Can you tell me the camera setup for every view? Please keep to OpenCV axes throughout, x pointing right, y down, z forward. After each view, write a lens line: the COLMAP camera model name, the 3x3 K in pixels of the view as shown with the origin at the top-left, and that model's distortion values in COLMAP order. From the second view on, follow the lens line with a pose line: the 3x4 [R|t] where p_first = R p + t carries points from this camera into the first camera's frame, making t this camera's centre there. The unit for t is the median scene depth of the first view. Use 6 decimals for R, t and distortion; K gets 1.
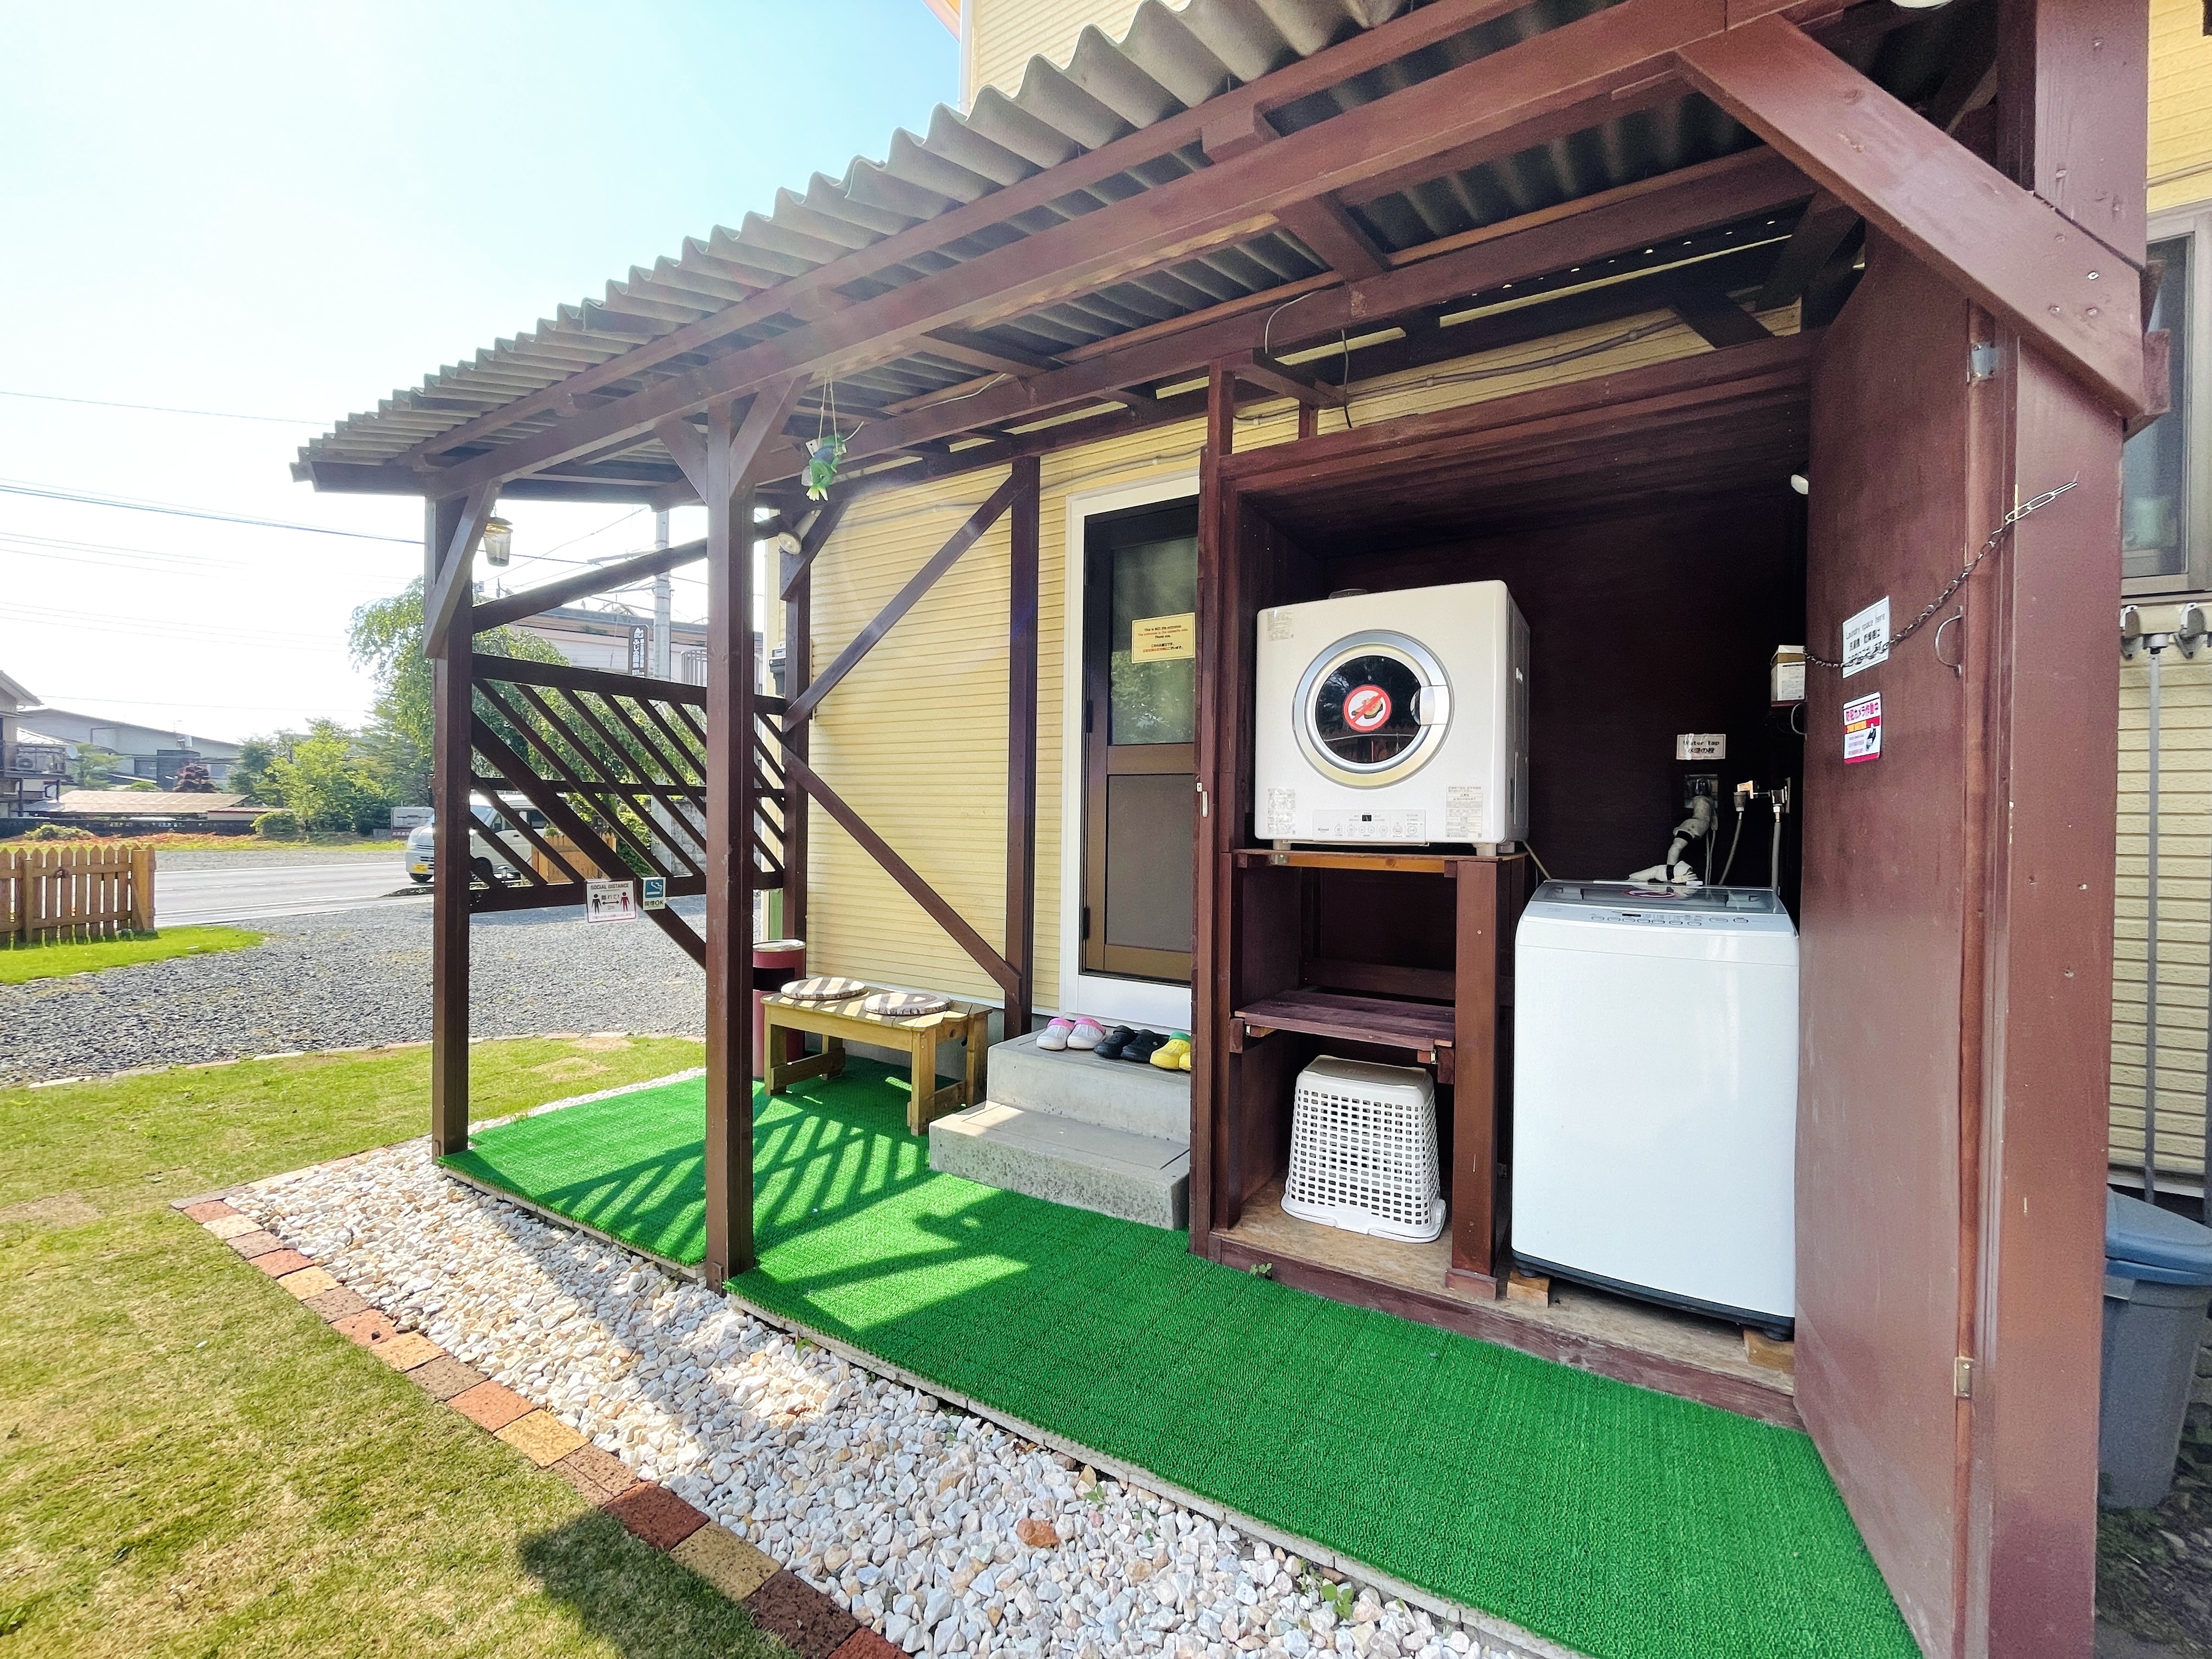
lens RADIAL K [[886.8, 0, 1100.0], [0, 886.8, 826.7], [0, 0, 1]] dist [0.000124, -0.000014]
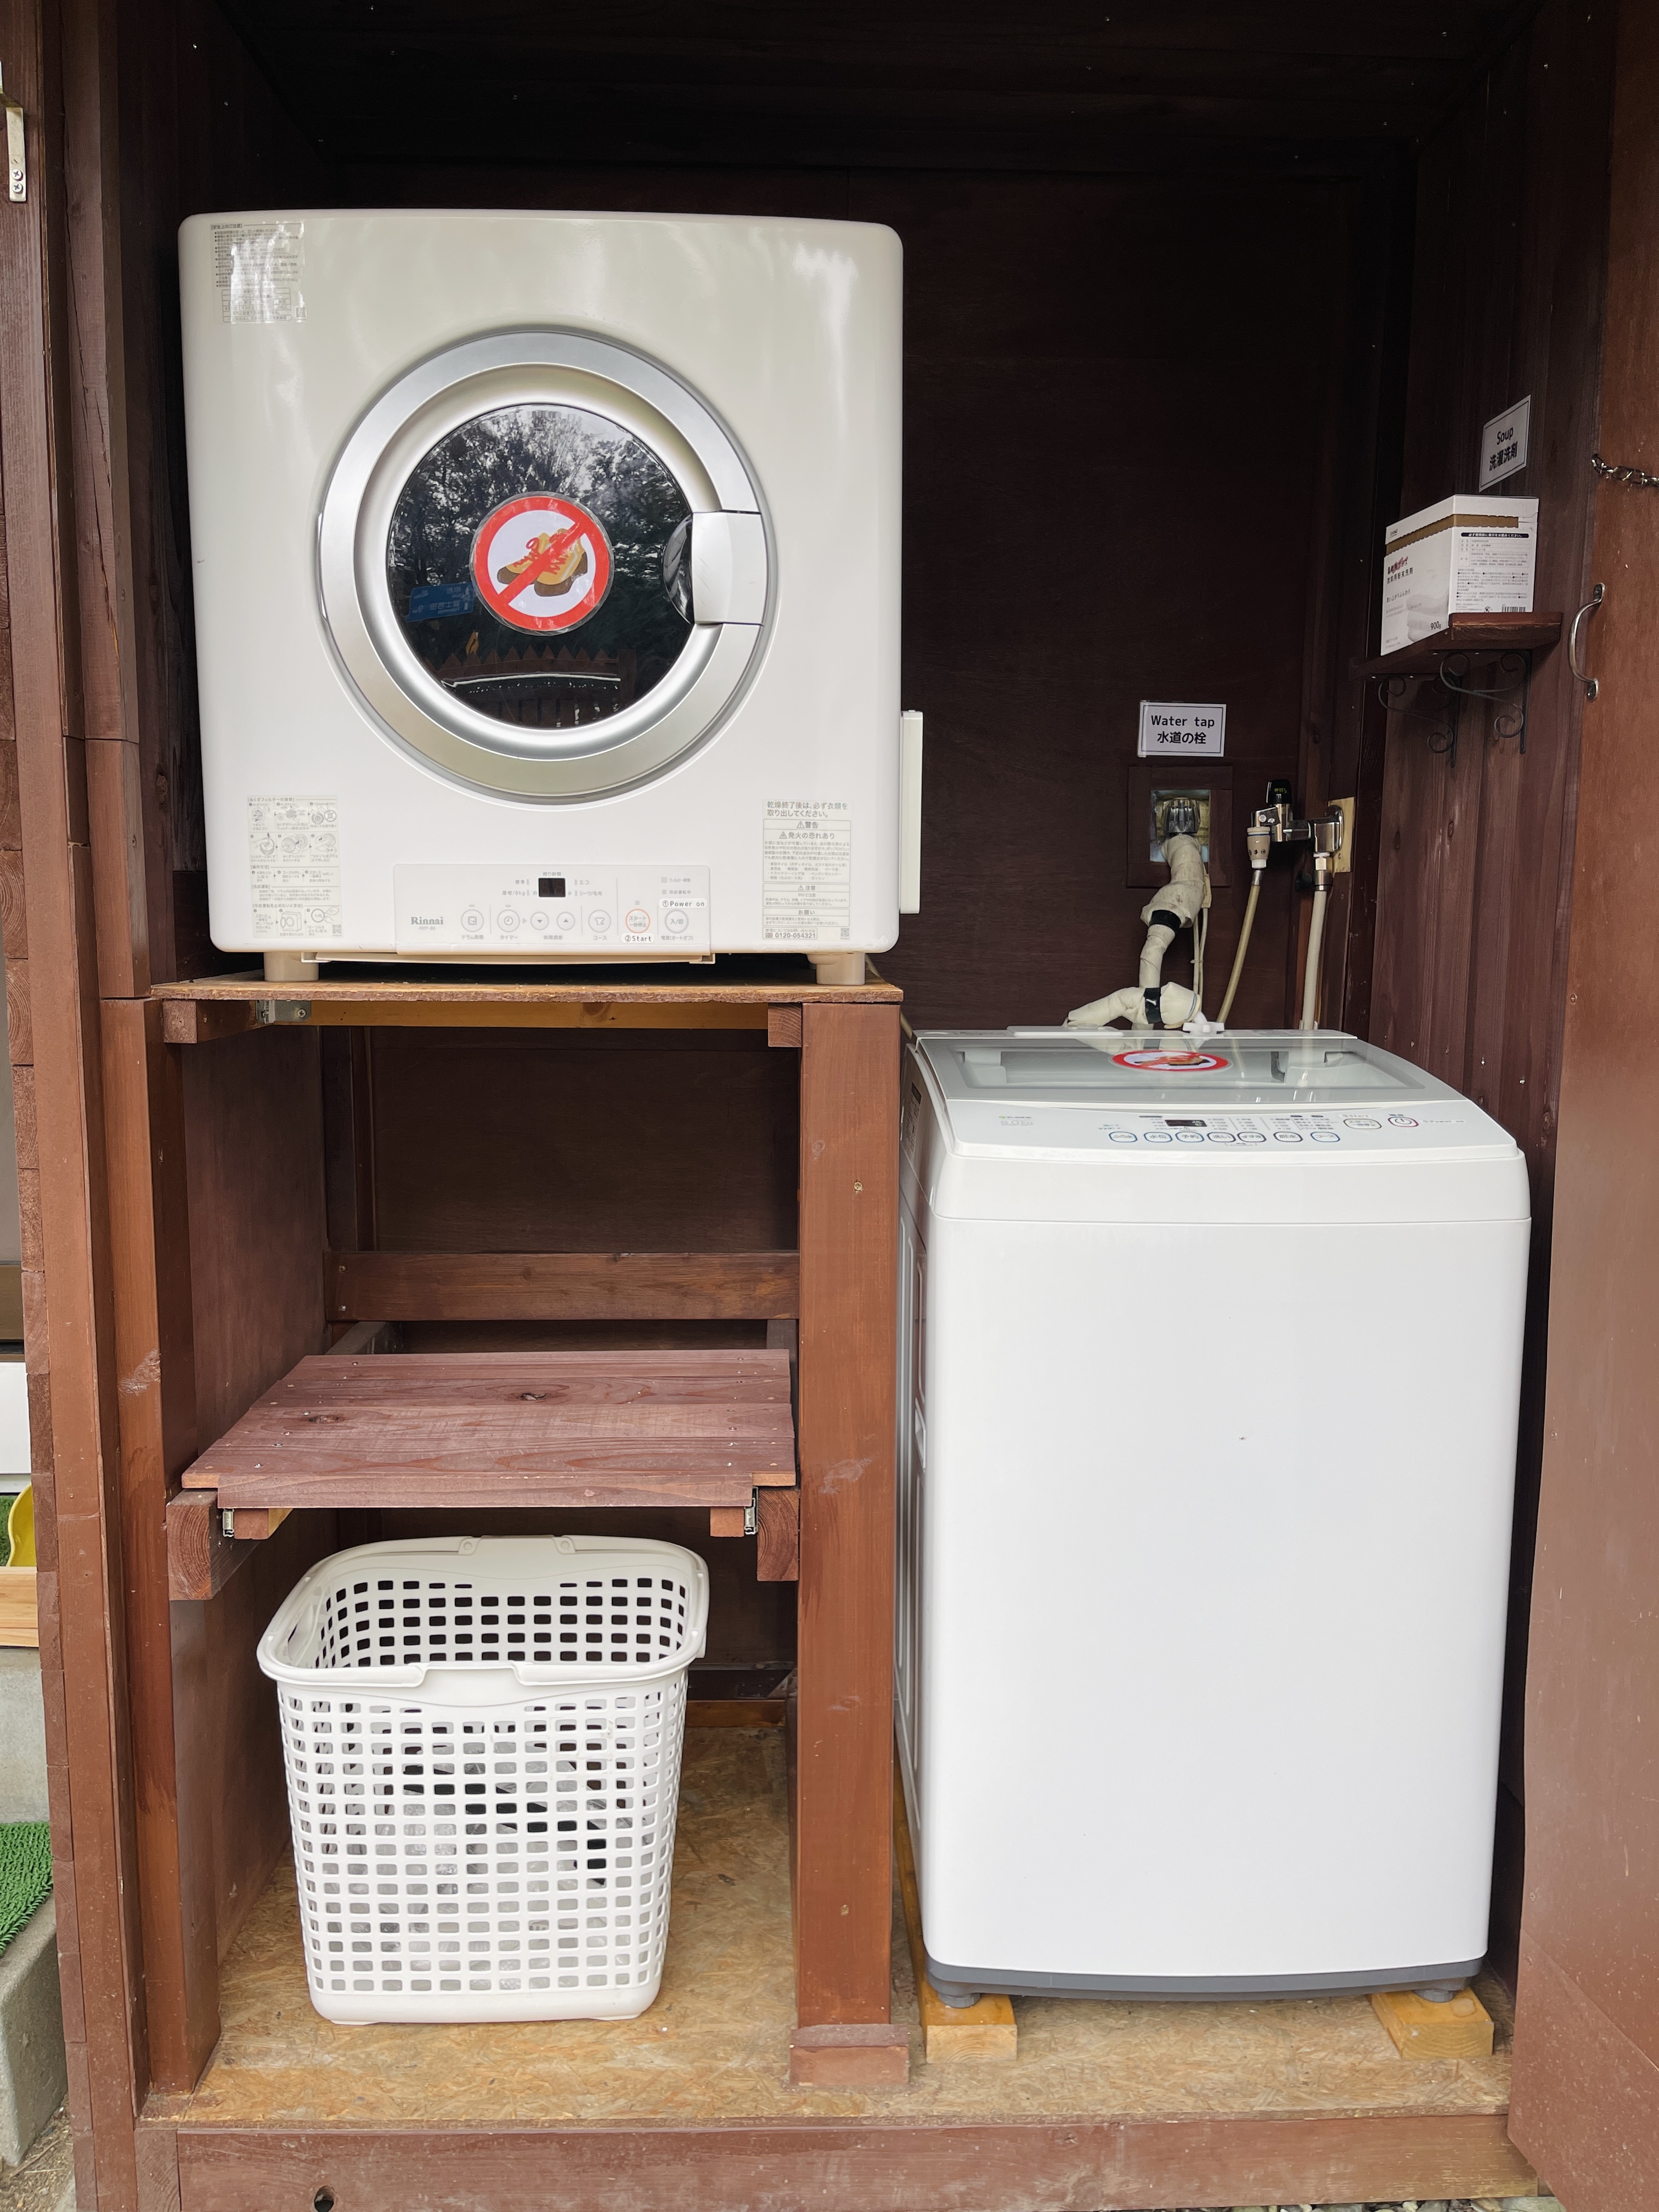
lens RADIAL K [[1710.2, 0, 820.4], [0, 1710.2, 1117.8], [0, 0, 1]] dist [0.017549, 0.001852]
pose [[0.847697, -0.075483, 0.525083, 0.027399], [0.008262, 0.991583, 0.129206, -0.005717], [-0.530417, -0.105189, 0.841186, 0.343643]]
